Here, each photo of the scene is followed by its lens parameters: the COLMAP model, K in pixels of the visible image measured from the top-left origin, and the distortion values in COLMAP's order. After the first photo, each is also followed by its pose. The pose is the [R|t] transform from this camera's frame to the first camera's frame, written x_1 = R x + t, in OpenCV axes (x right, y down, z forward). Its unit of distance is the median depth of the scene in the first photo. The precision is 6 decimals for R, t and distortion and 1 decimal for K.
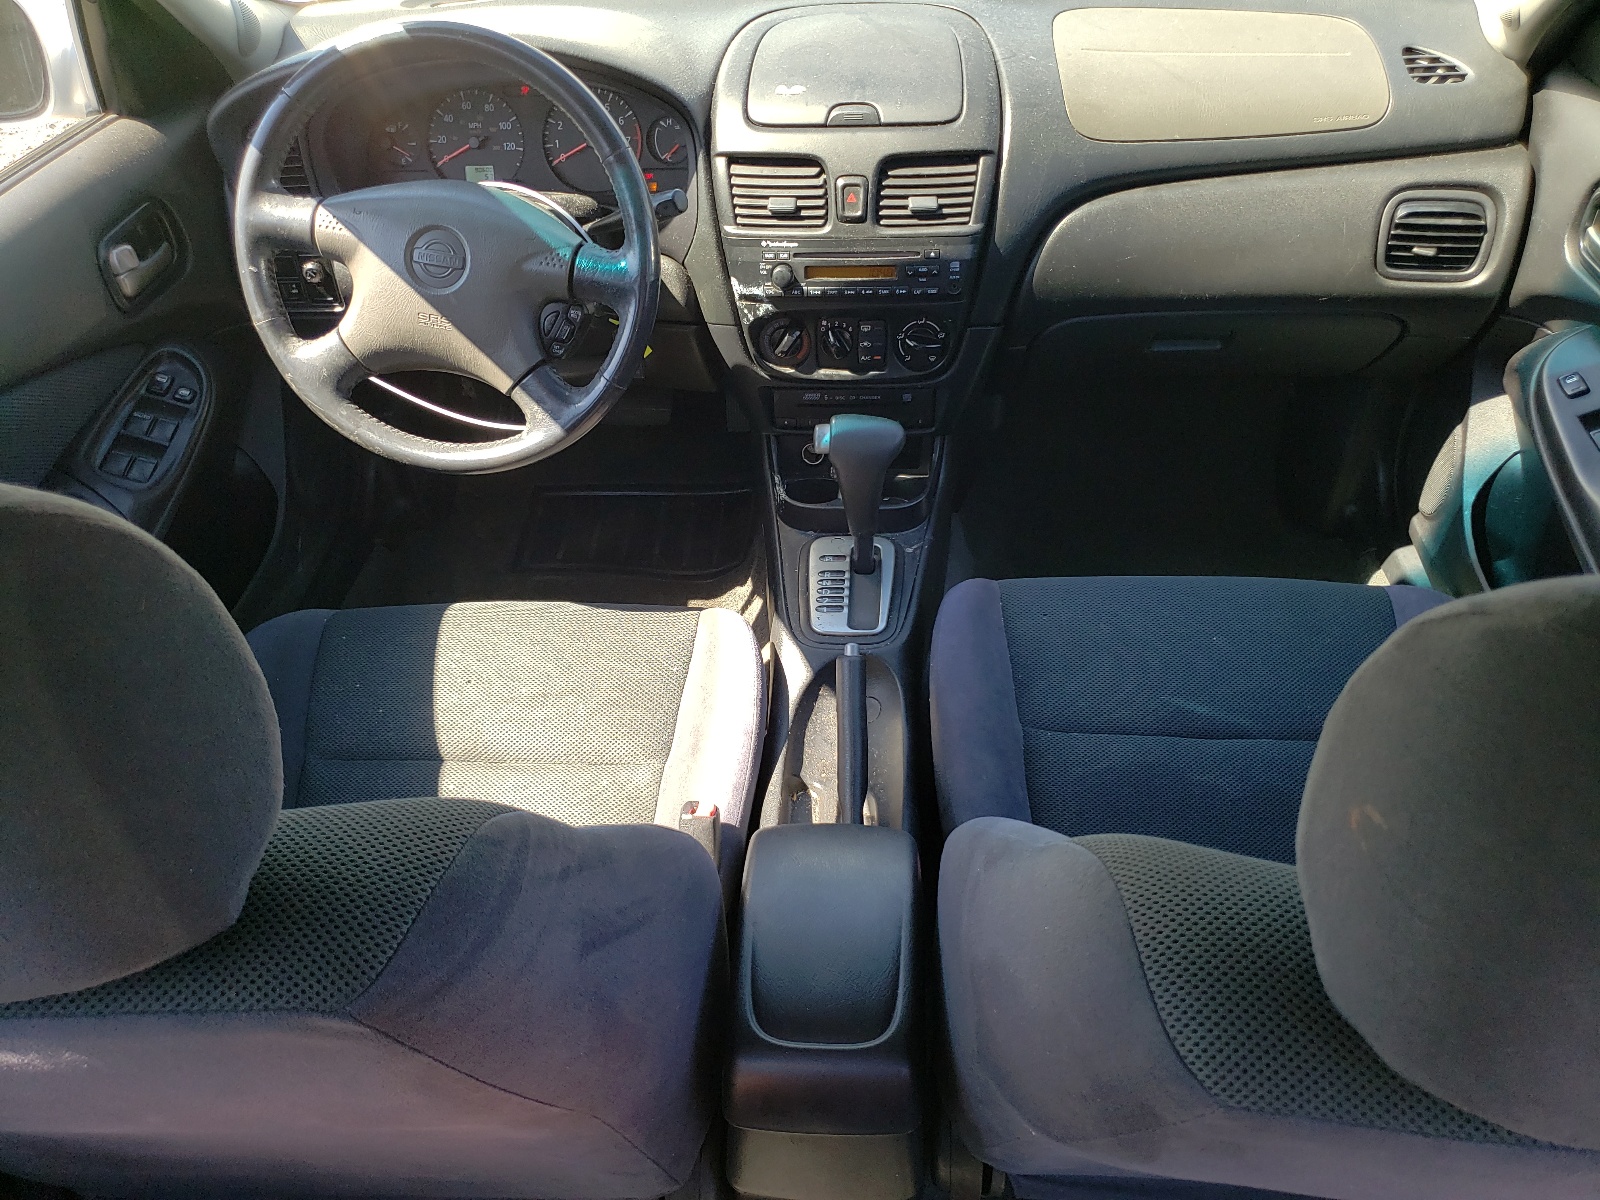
lens RADIAL K [[1200.9, 0, 798.9], [0, 1200.9, 604.7], [0, 0, 1]] dist [-0.000383, 0.000393]
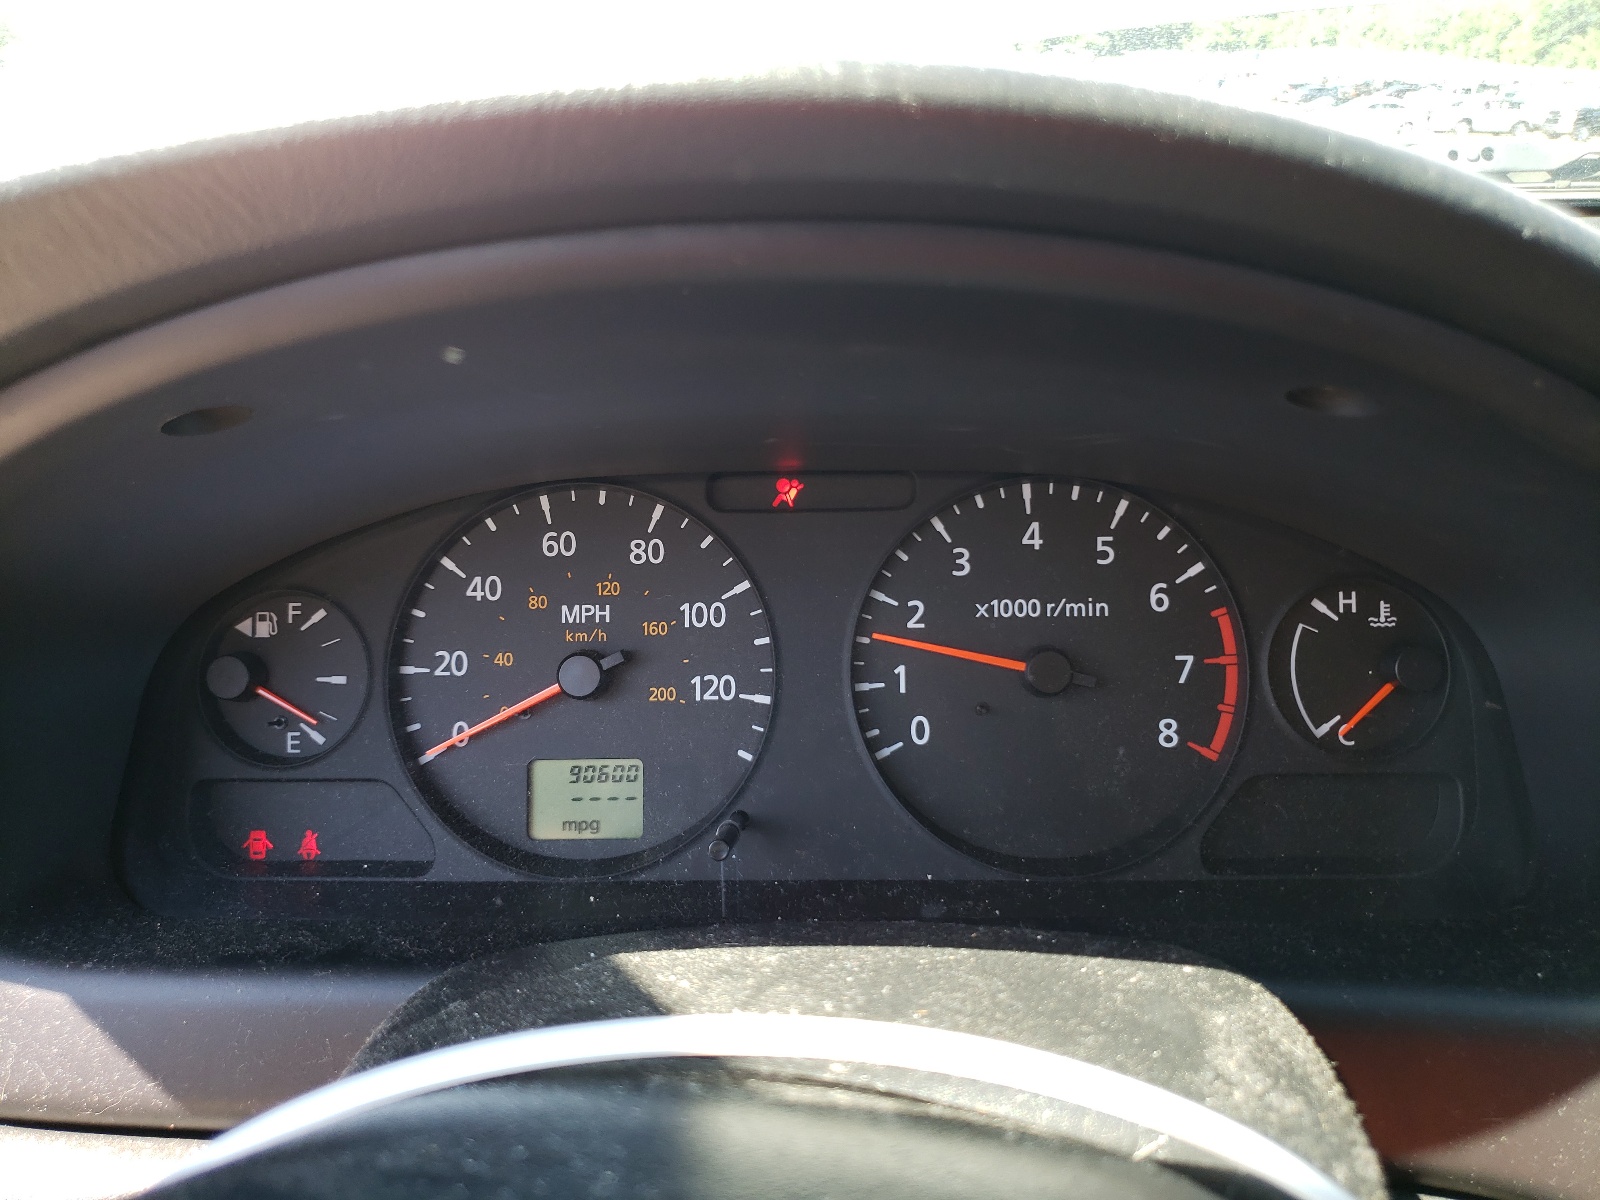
lens RADIAL K [[1200.9, 0, 797.0], [0, 1200.9, 598.3], [0, 0, 1]] dist [-0.000383, 0.000393]
pose [[0.937183, 0.009634, -0.348706, -0.136187], [-0.132432, 0.934608, -0.330104, -0.323068], [0.322724, 0.355548, 0.877175, 0.786364]]
